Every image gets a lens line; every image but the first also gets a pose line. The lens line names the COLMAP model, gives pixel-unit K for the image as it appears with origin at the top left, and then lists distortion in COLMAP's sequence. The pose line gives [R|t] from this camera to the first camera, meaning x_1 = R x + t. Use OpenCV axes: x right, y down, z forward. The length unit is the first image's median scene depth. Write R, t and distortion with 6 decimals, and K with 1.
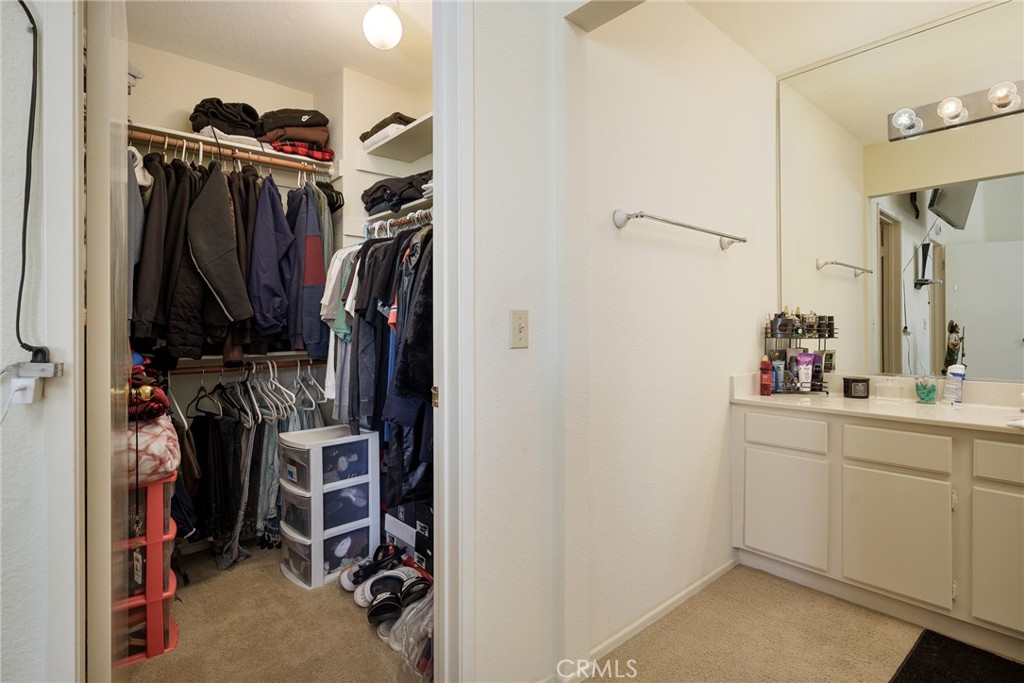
lens RADIAL K [[513.6, 0, 513.5], [0, 513.6, 334.2], [0, 0, 1]] dist [-0.002187, 0.000347]
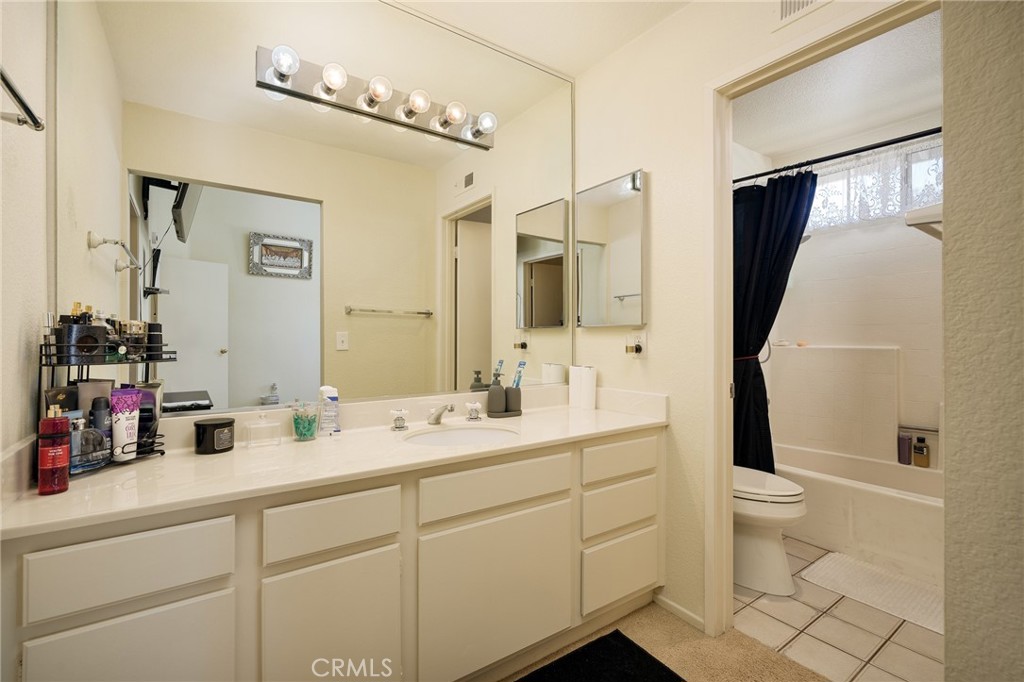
lens RADIAL K [[459.6, 0, 512.2], [0, 459.6, 336.5], [0, 0, 1]] dist [-0.001375, -0.000144]
pose [[0.116998, 0.007677, 0.993102, 0.129816], [0.012205, 0.999883, -0.009167, -0.010481], [-0.993057, 0.013194, 0.116891, 0.534036]]
